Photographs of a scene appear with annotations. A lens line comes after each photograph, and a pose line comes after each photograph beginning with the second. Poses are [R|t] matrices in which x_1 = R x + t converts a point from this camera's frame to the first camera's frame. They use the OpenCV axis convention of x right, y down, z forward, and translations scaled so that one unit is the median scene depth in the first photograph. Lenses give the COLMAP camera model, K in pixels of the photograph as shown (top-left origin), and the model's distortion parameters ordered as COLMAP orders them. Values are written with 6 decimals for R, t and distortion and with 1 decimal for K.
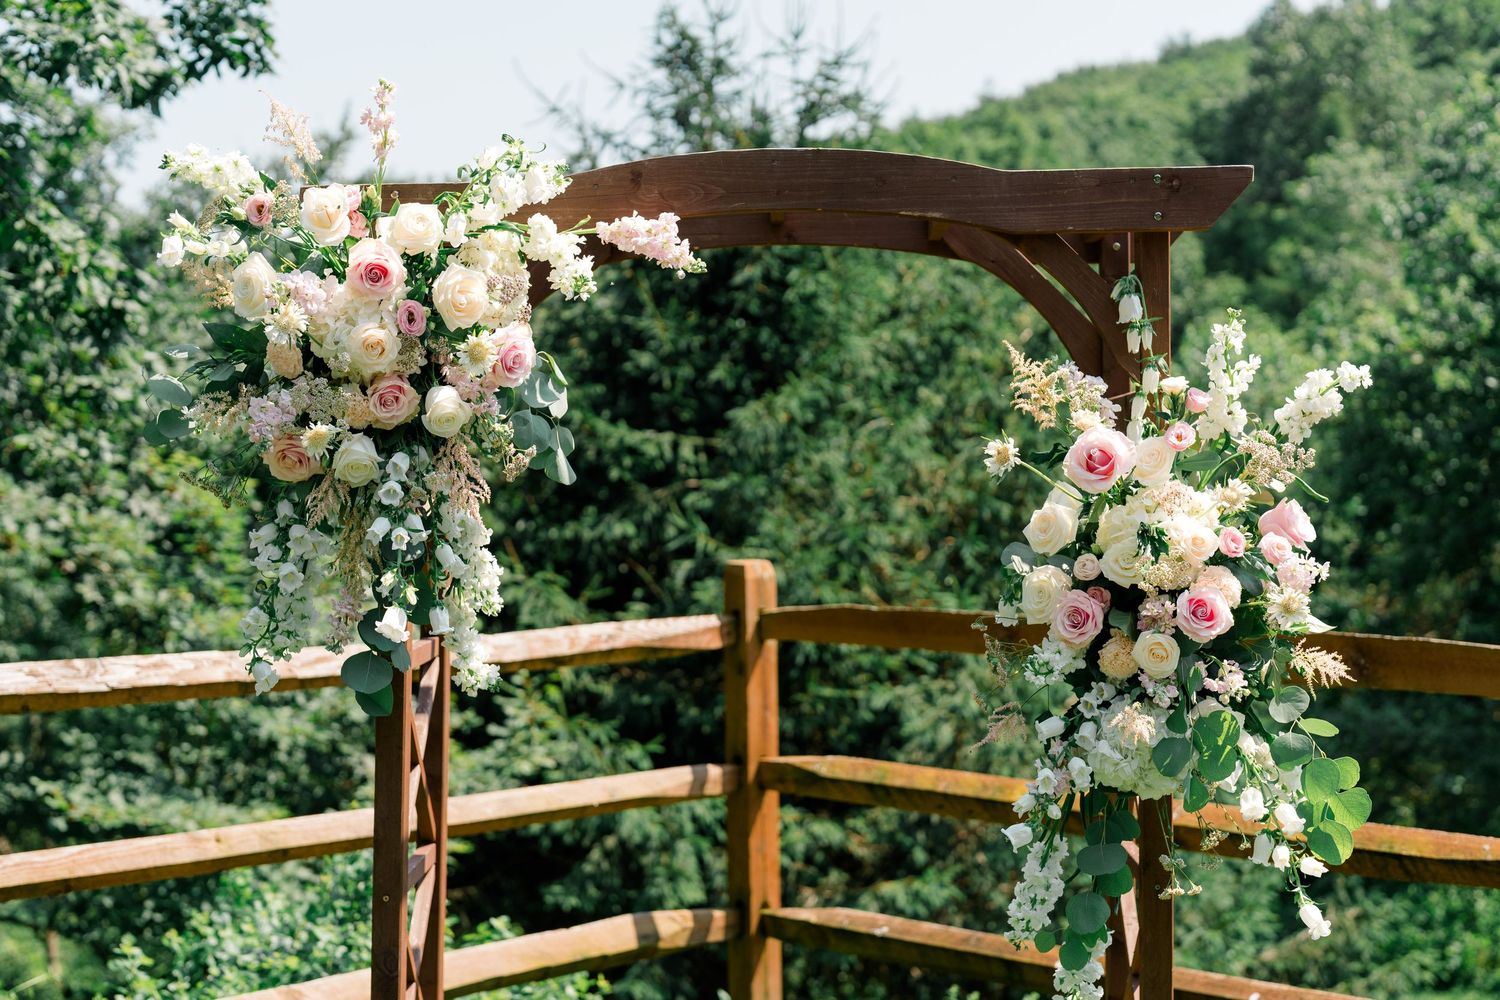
lens RADIAL K [[2130.3, 0, 752.9], [0, 2130.3, 502.2], [0, 0, 1]] dist [-0.020041, 0.000000]
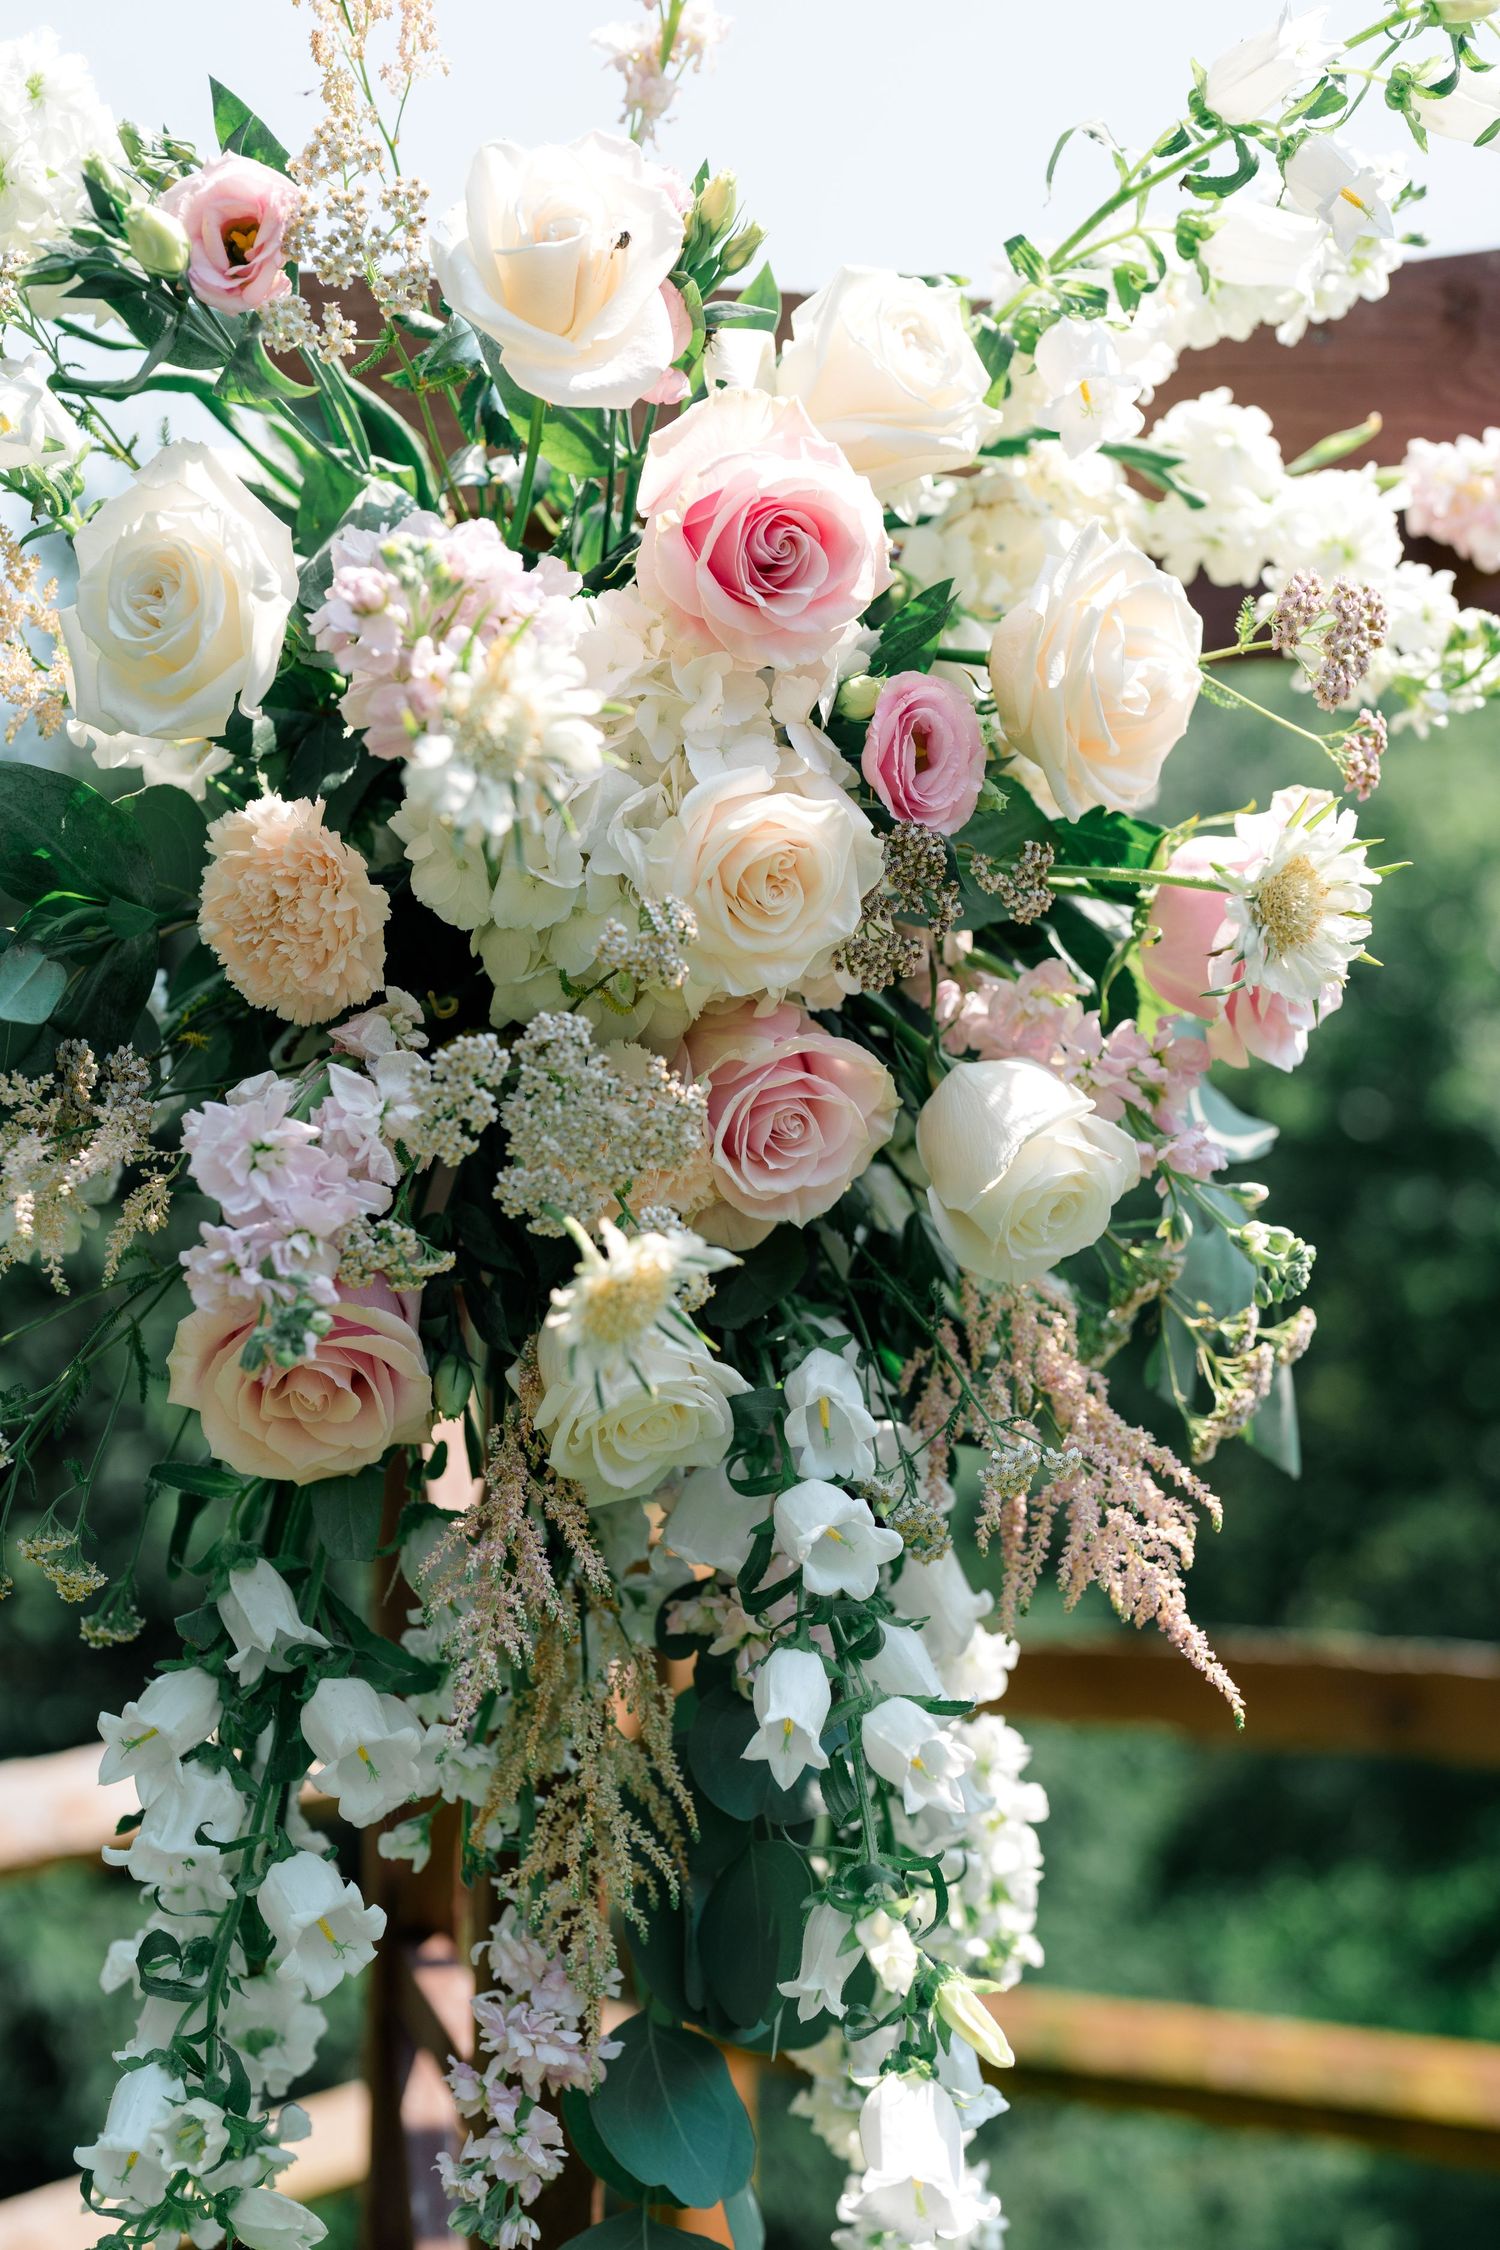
lens RADIAL K [[3195.5, 0, 744.2], [0, 3195.5, 1119.6], [0, 0, 1]] dist [-0.020041, 0.000000]
pose [[0.973615, -0.000616, 0.228197, -0.223701], [0.014565, 0.998125, -0.059452, -0.024824], [-0.227732, 0.061207, 0.971798, 0.595027]]
